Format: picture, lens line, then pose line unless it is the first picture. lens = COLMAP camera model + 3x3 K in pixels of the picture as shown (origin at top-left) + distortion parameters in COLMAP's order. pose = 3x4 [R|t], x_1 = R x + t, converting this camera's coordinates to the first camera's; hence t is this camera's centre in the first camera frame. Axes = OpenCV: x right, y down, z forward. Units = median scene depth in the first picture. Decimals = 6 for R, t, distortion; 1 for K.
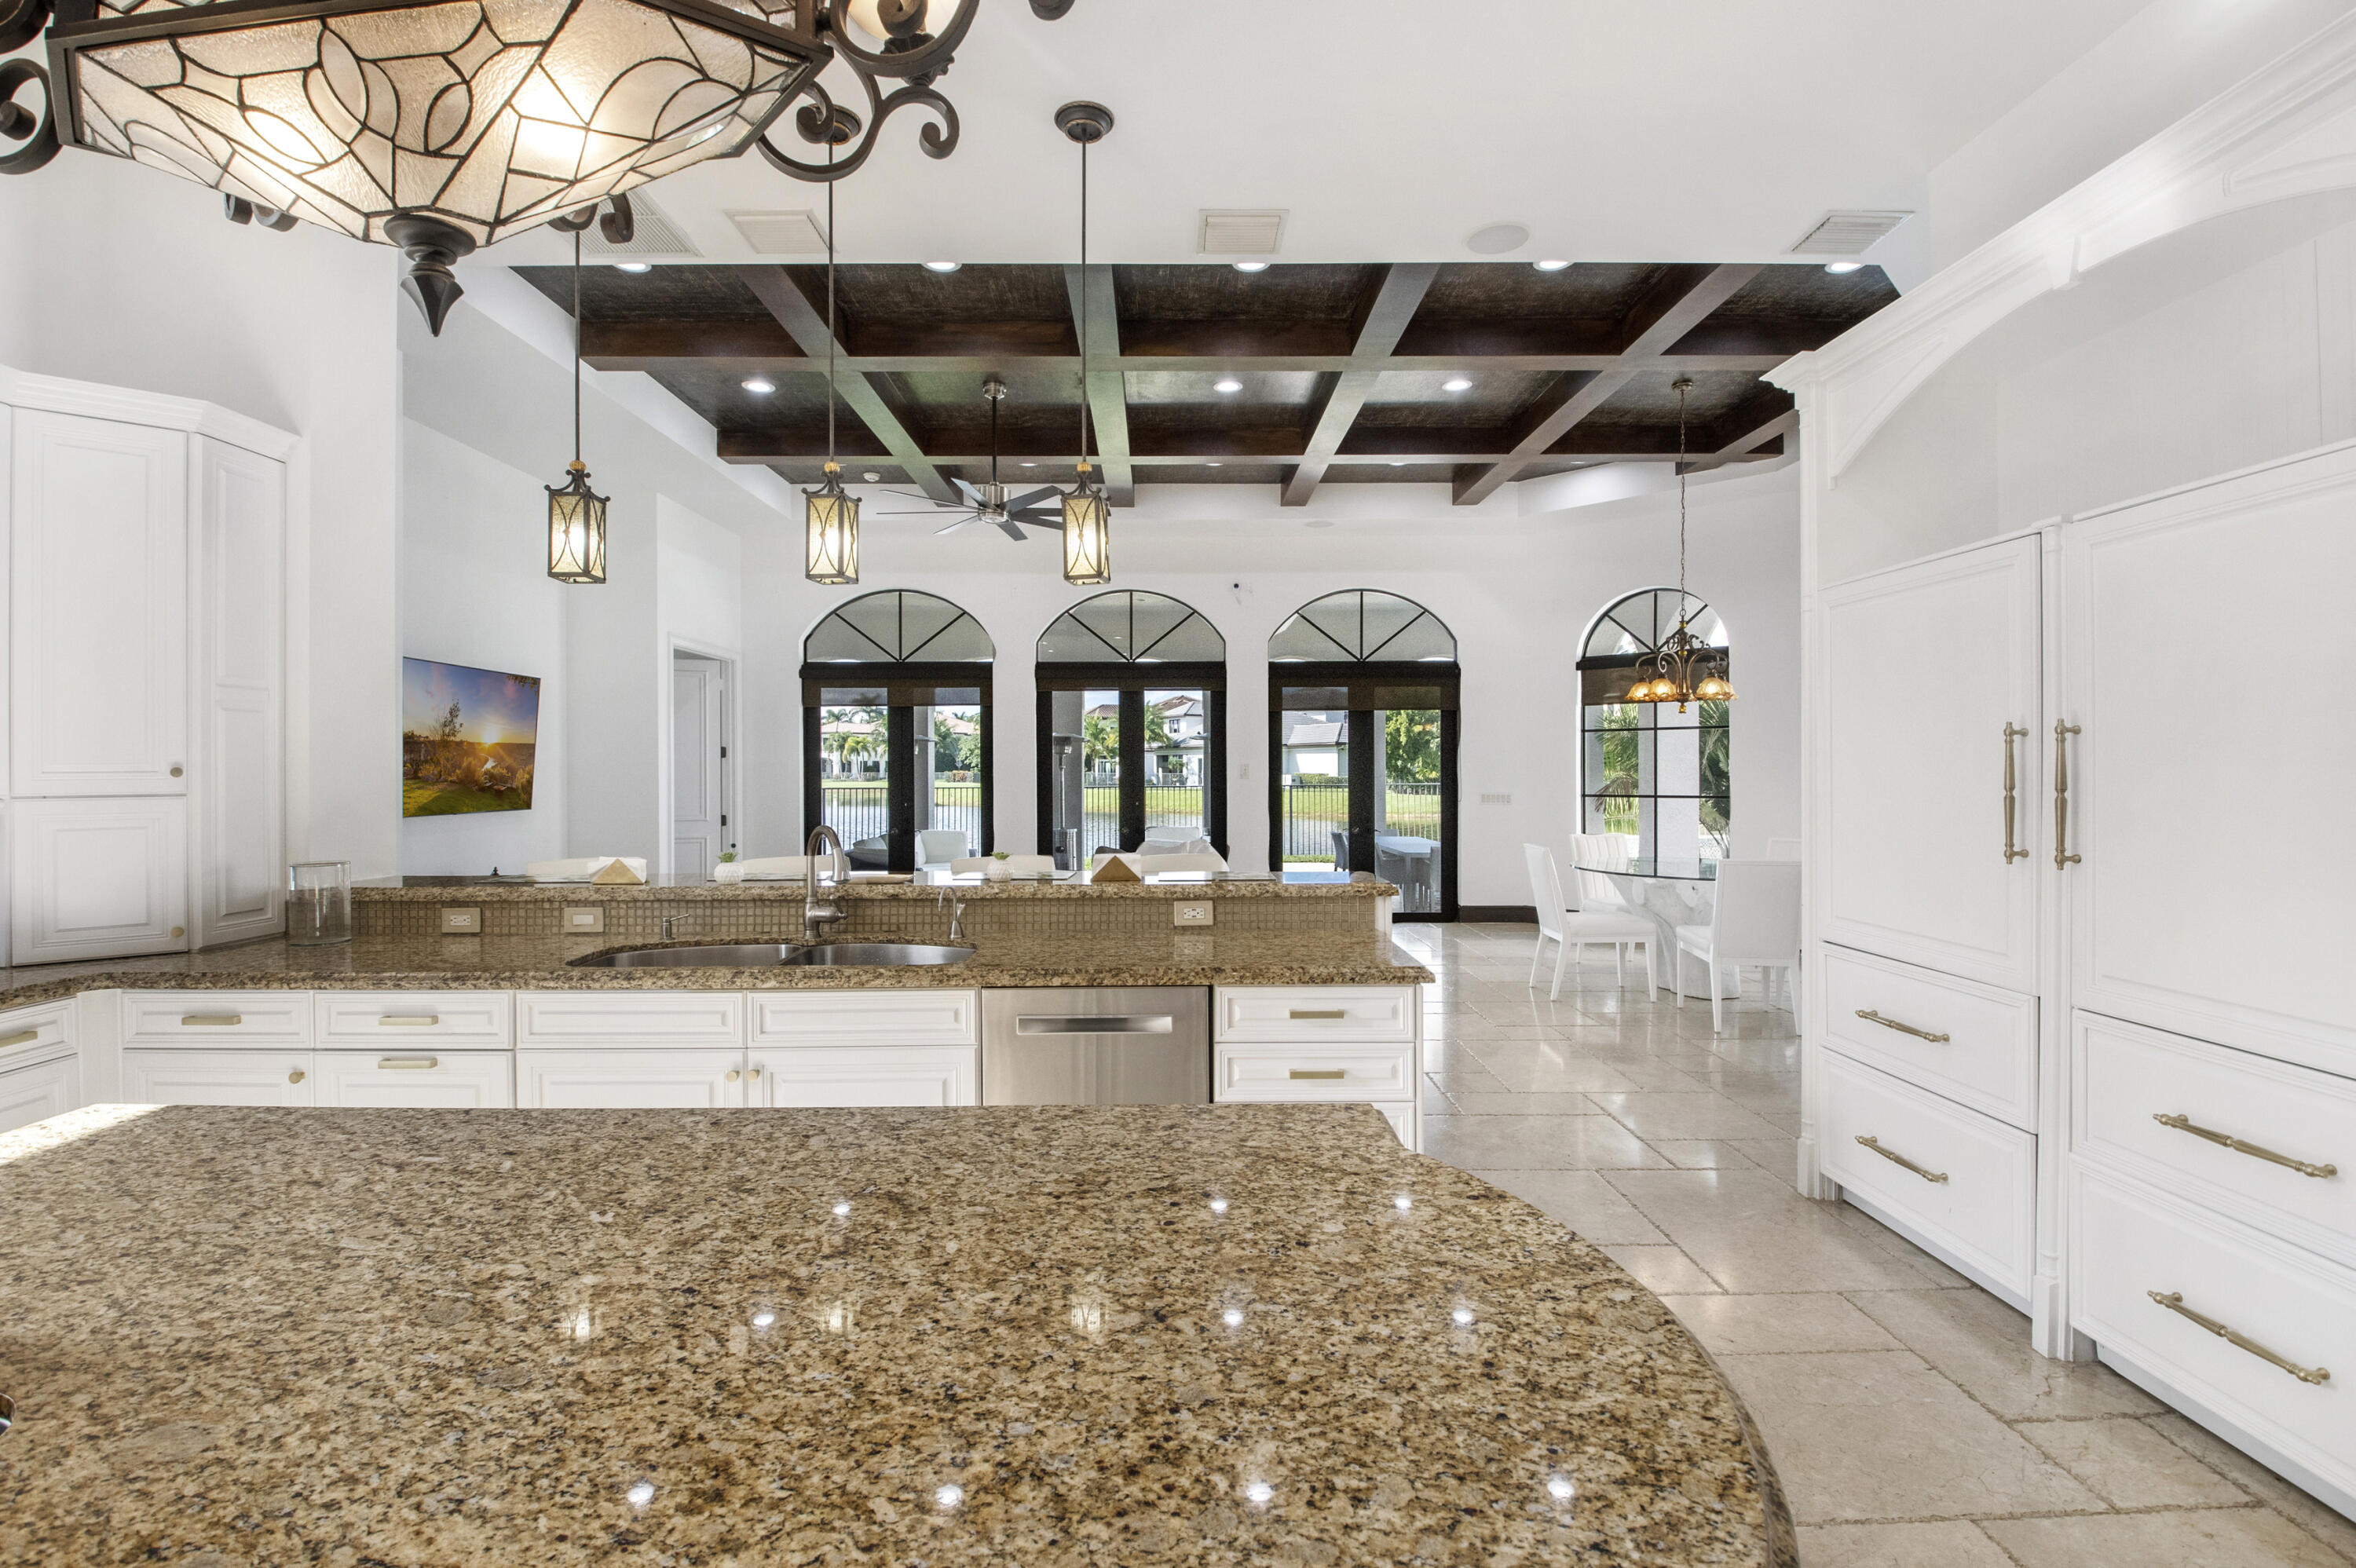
lens RADIAL K [[1095.0, 0, 1177.8], [0, 1095.0, 771.1], [0, 0, 1]] dist [-0.000227, -0.000093]
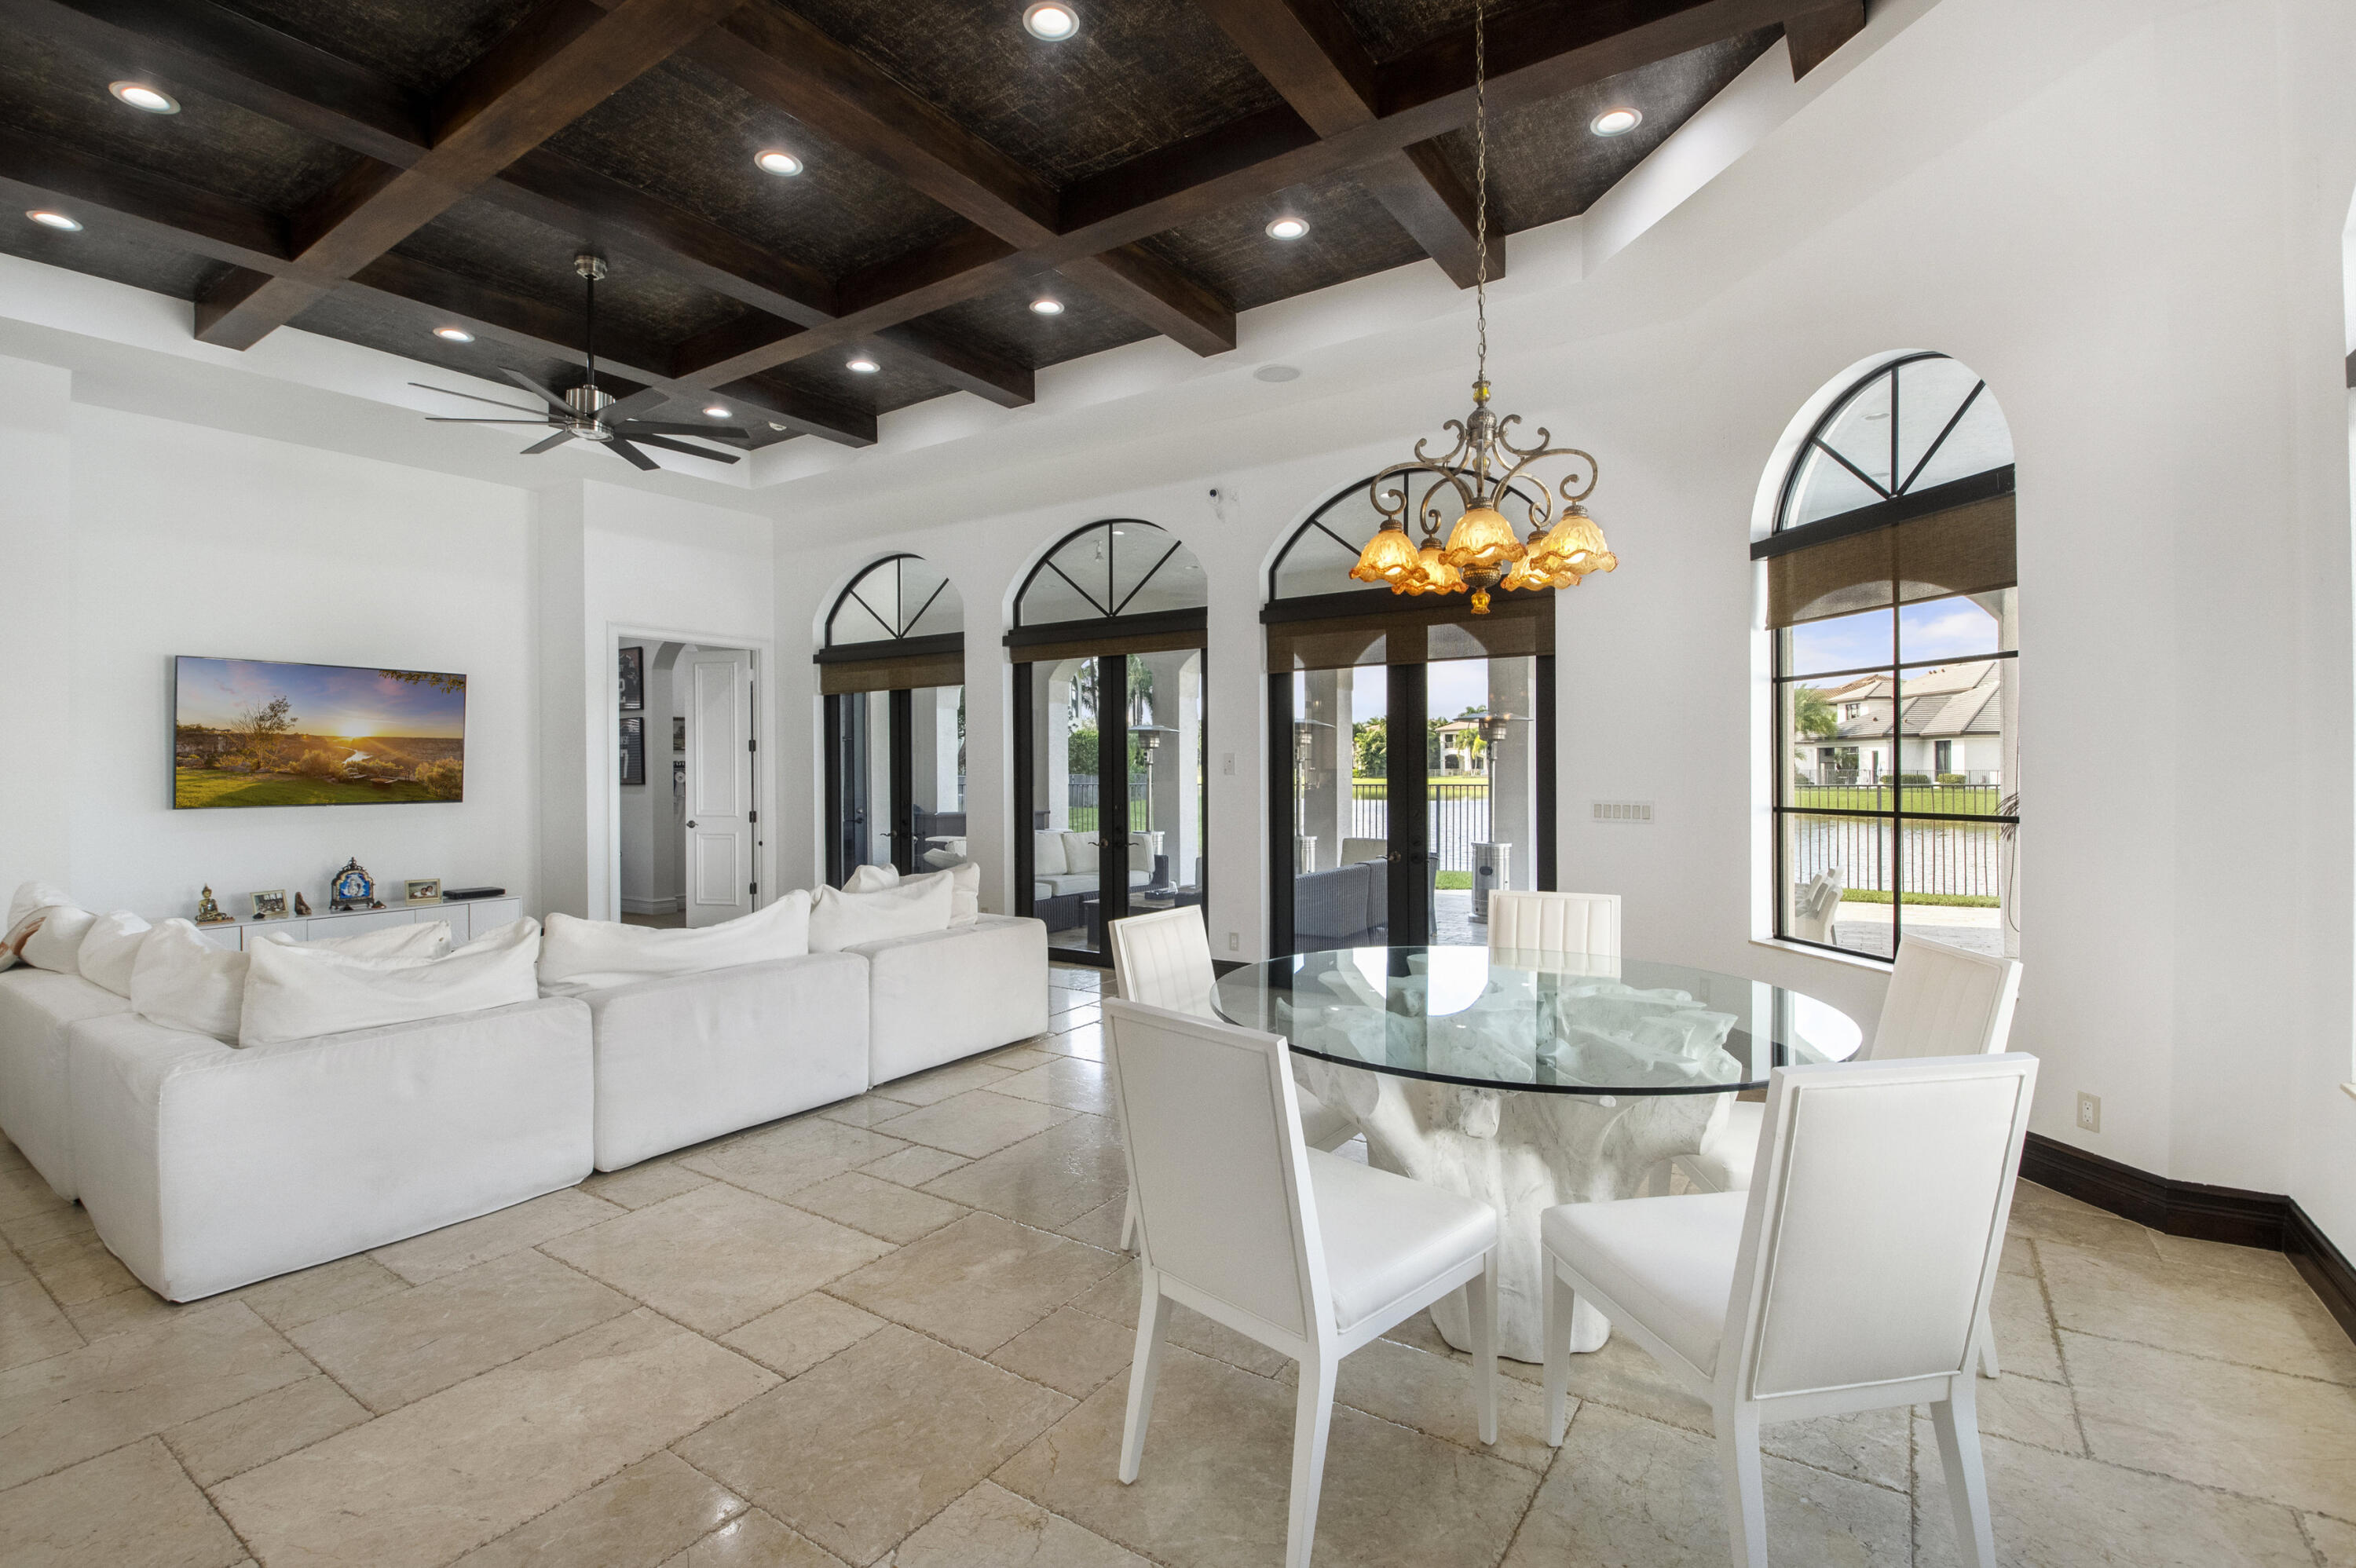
lens RADIAL K [[1076.6, 0, 1178.0], [0, 1076.6, 784.0], [0, 0, 1]] dist [0.003569, -0.021284]
pose [[0.820624, 0.007124, -0.571423, 0.419683], [0.001610, 0.999890, 0.014778, 0.002855], [0.571466, -0.013047, 0.820522, 0.428901]]
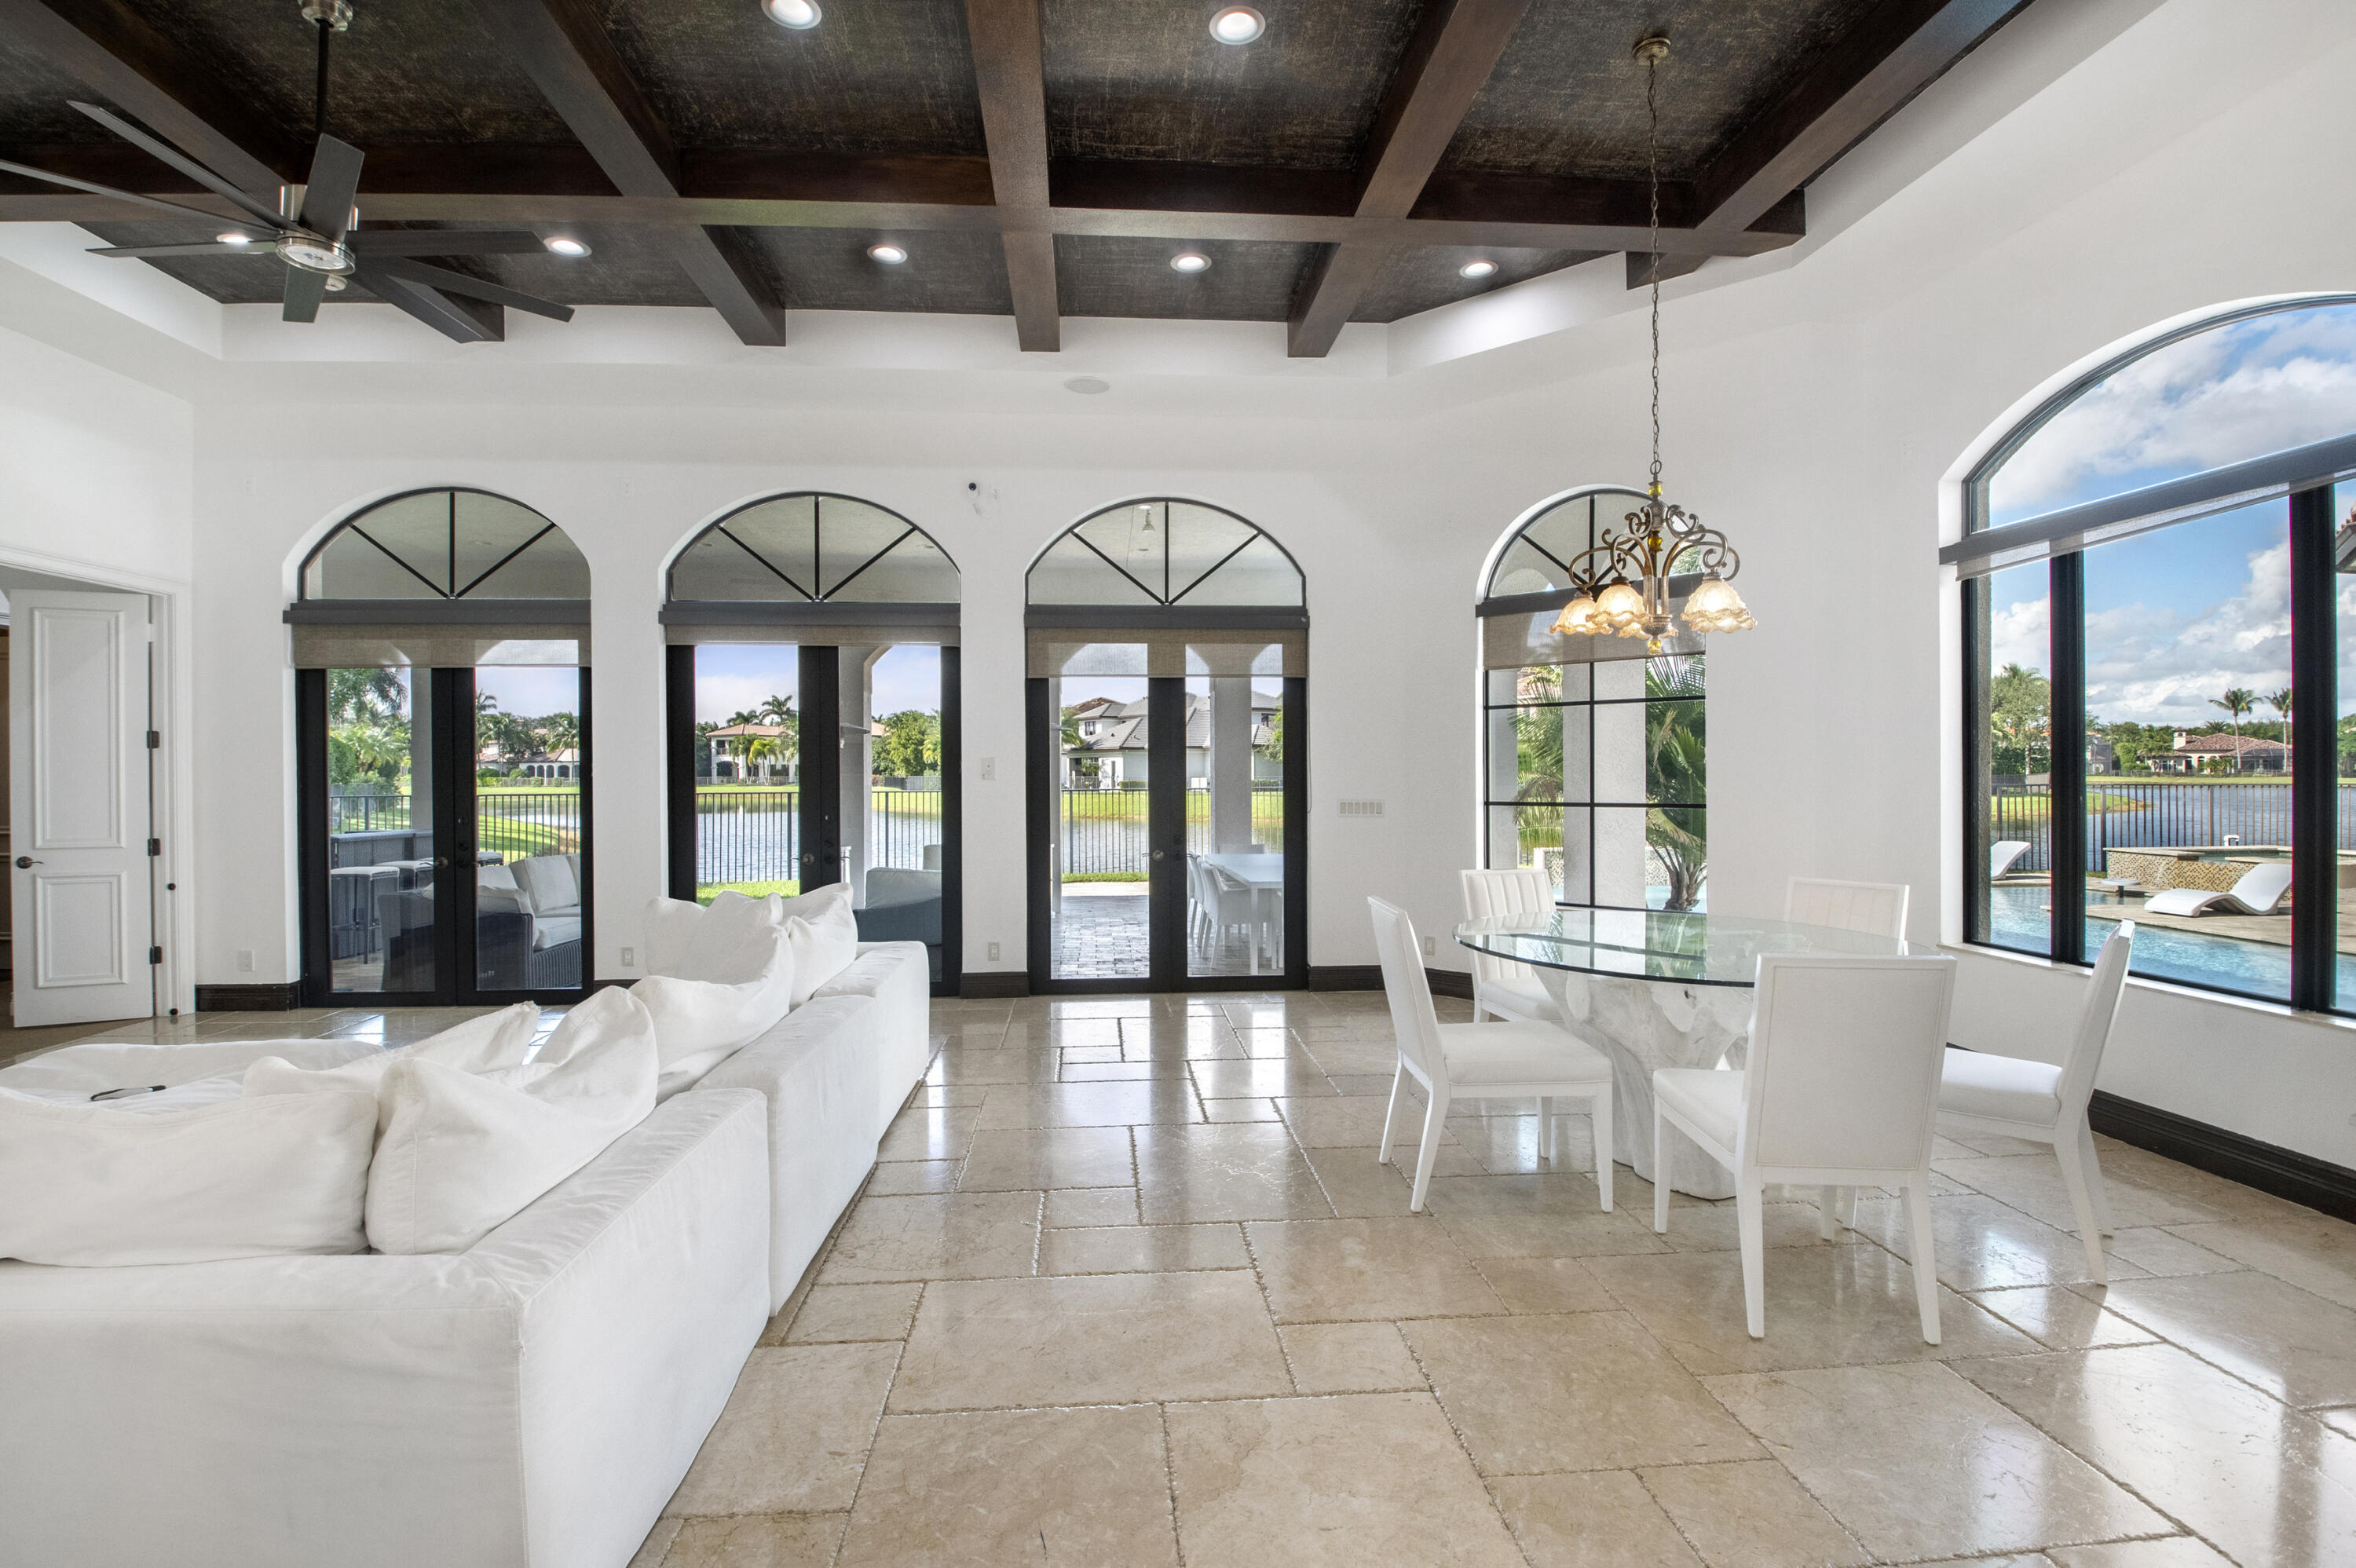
lens RADIAL K [[1076.6, 0, 1178.0], [0, 1076.6, 784.0], [0, 0, 1]] dist [0.003569, -0.021284]
pose [[0.997990, -0.002195, 0.063335, 0.135349], [0.001650, 0.999961, 0.008661, 0.004270], [-0.063352, -0.008539, 0.997955, 0.341526]]
